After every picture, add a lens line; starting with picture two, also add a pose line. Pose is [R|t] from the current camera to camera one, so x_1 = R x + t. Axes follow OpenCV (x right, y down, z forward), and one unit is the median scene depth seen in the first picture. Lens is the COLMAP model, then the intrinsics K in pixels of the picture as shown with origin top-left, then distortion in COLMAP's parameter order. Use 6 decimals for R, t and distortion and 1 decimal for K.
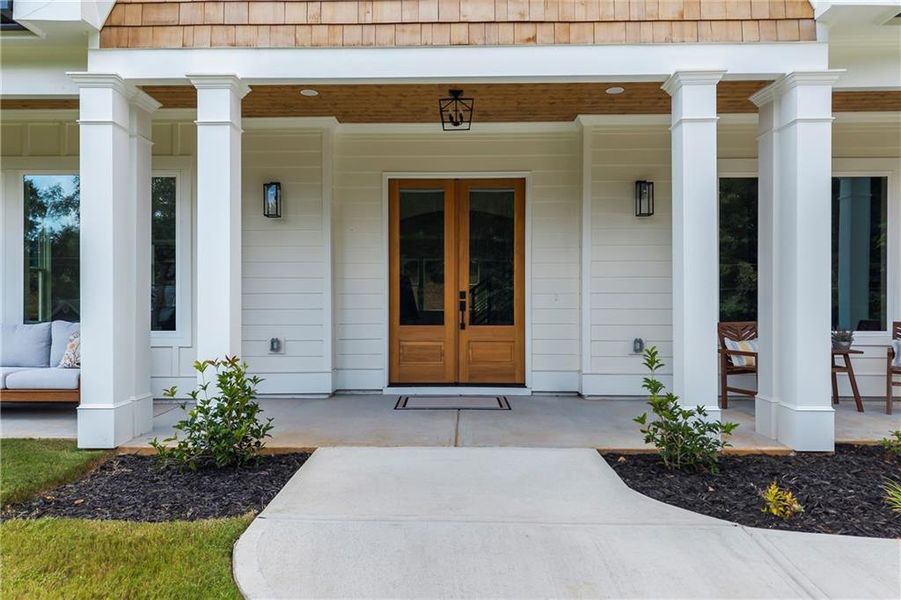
lens RADIAL K [[606.8, 0, 450.5], [0, 606.8, 303.6], [0, 0, 1]] dist [0.009973, 0.000799]
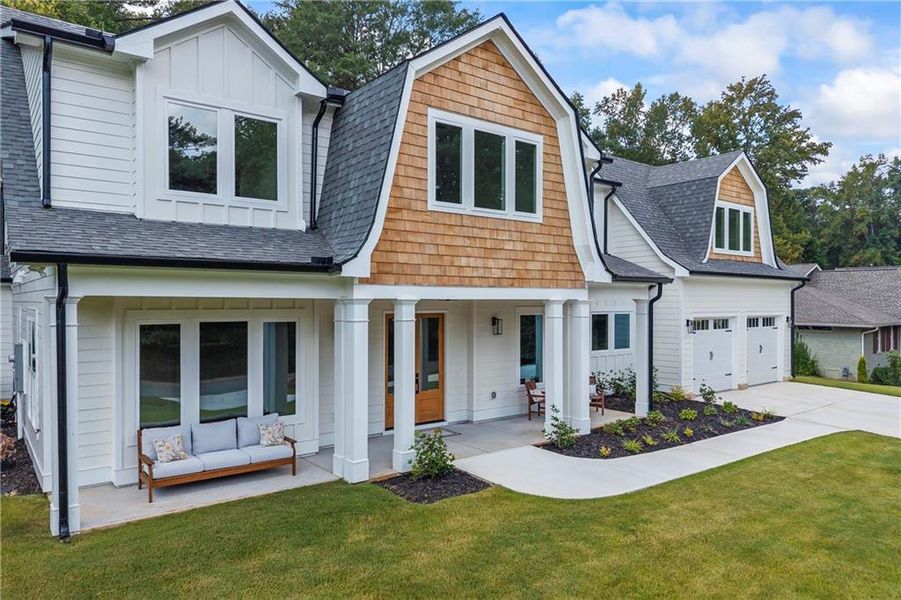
lens RADIAL K [[606.8, 0, 449.2], [0, 606.8, 300.7], [0, 0, 1]] dist [0.009973, 0.000799]
pose [[0.765046, 0.001156, 0.643974, -1.654567], [0.001574, 0.999992, -0.003665, -0.355949], [-0.643973, 0.003818, 0.765039, -0.735206]]
